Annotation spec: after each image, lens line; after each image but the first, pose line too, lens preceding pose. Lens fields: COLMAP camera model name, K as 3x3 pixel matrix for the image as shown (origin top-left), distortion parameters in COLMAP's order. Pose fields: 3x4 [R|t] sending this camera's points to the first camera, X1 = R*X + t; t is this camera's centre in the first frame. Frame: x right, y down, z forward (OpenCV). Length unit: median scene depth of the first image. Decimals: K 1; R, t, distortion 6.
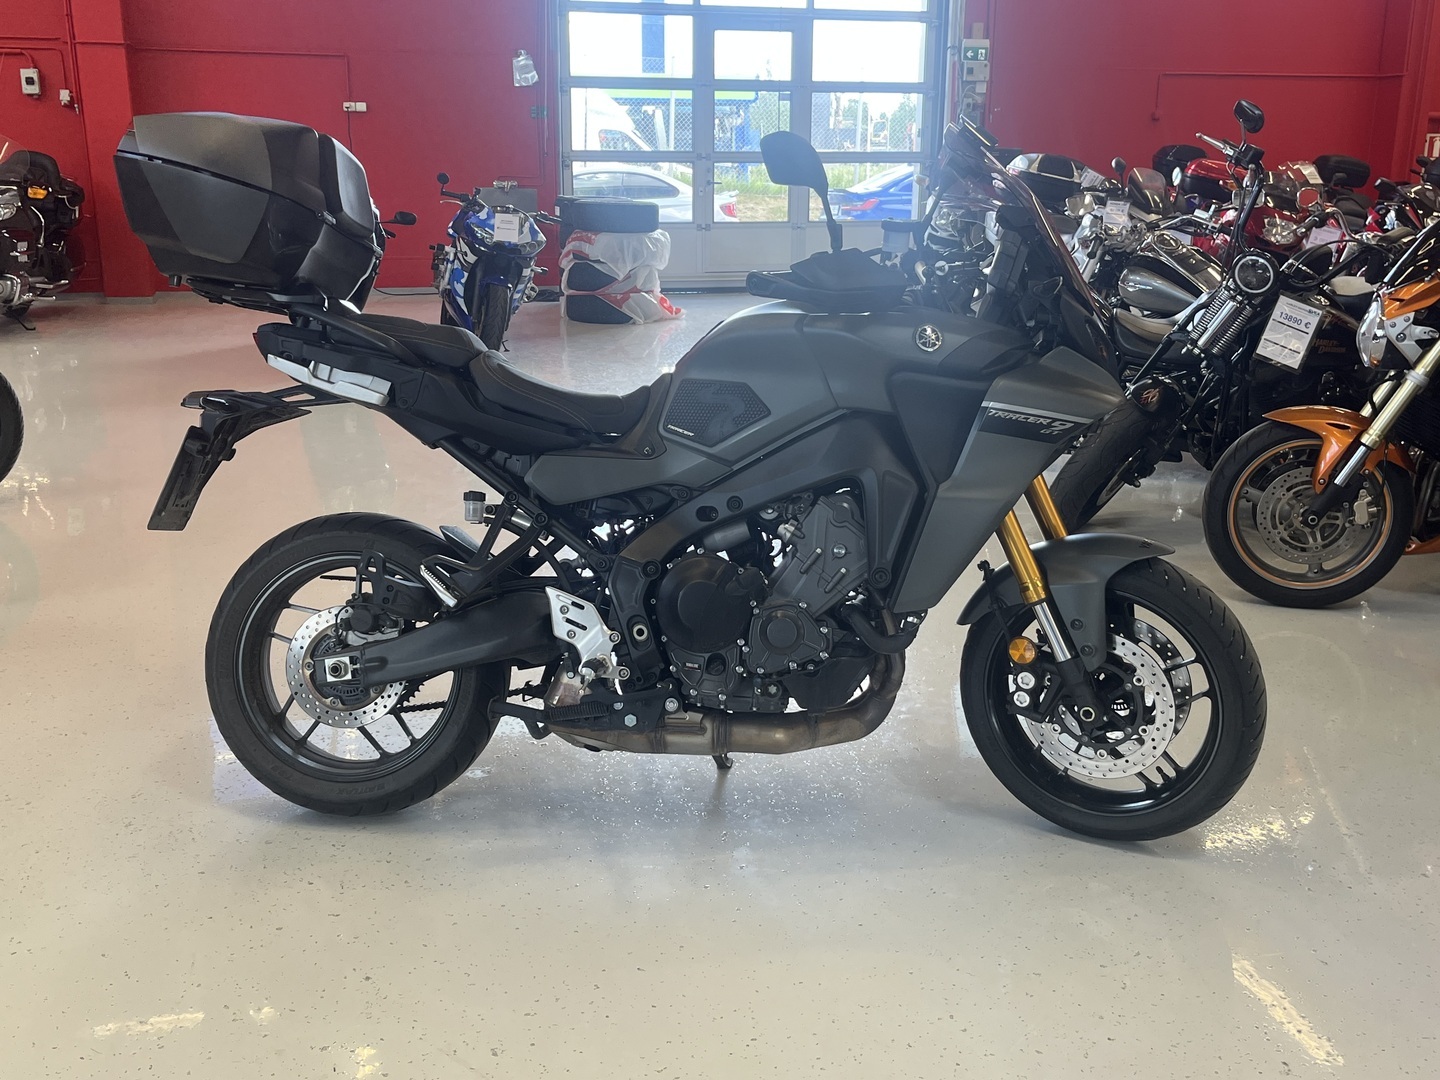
lens RADIAL K [[1399.9, 0, 720.0], [0, 1399.9, 540.0], [0, 0, 1]] dist [0.037107, -0.041175]
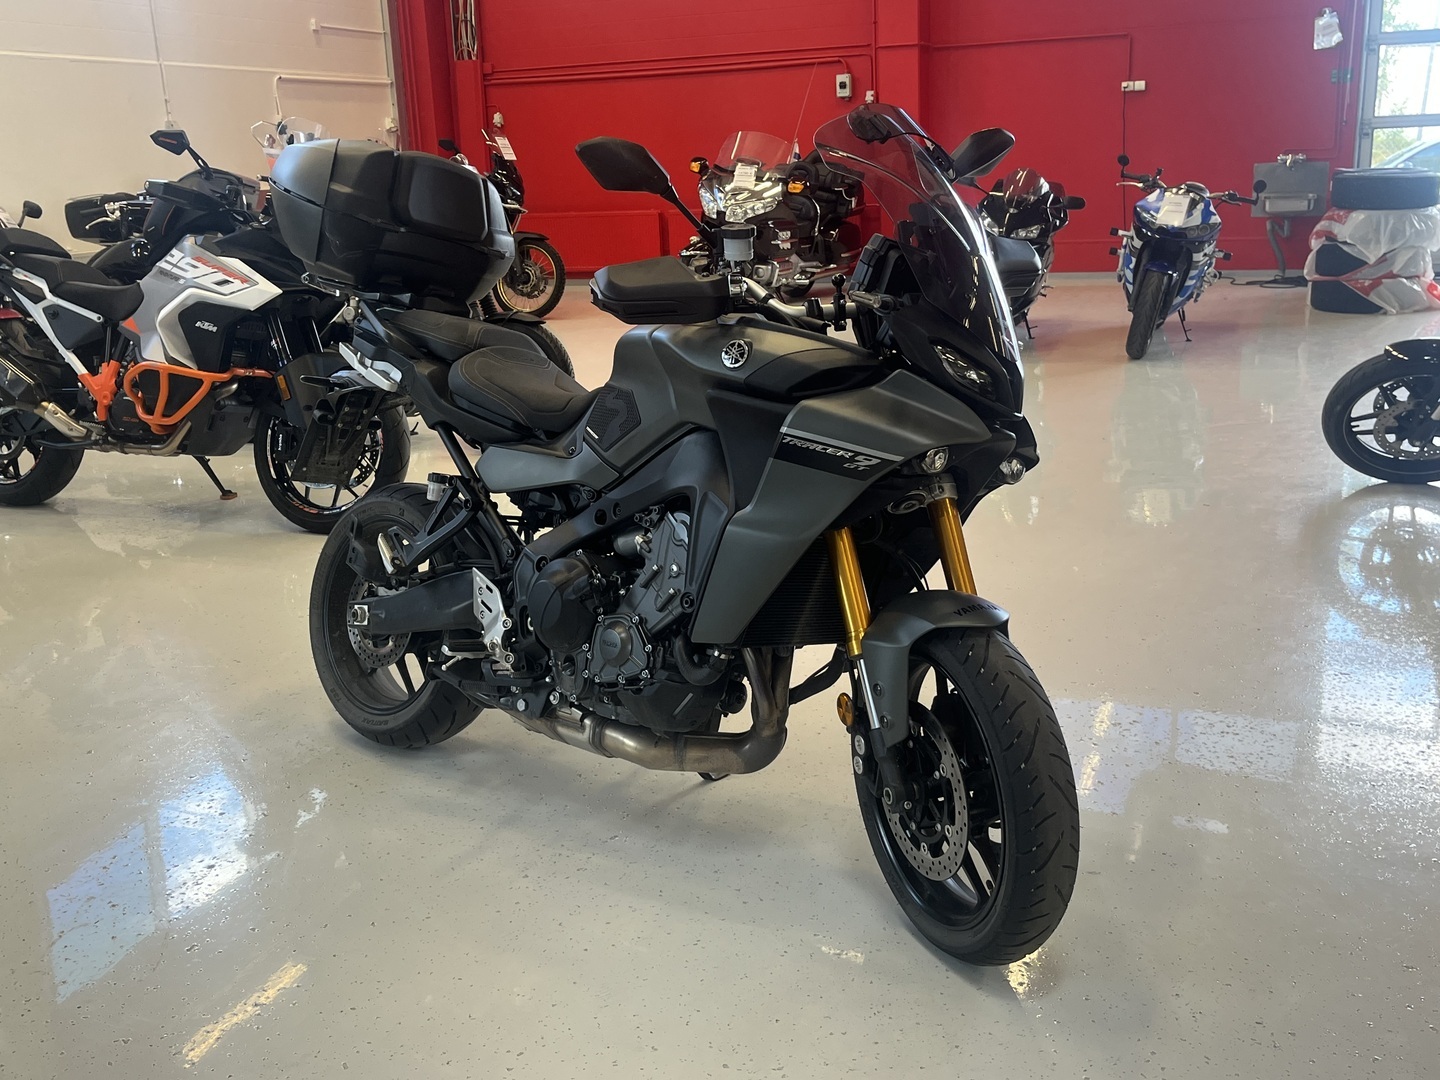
lens RADIAL K [[1399.9, 0, 720.0], [0, 1399.9, 540.0], [0, 0, 1]] dist [0.037107, -0.041175]
pose [[0.802721, 0.119947, -0.584167, 0.177952], [-0.111046, 0.992496, 0.051197, -0.017450], [0.585924, 0.023773, 0.810017, 0.063177]]
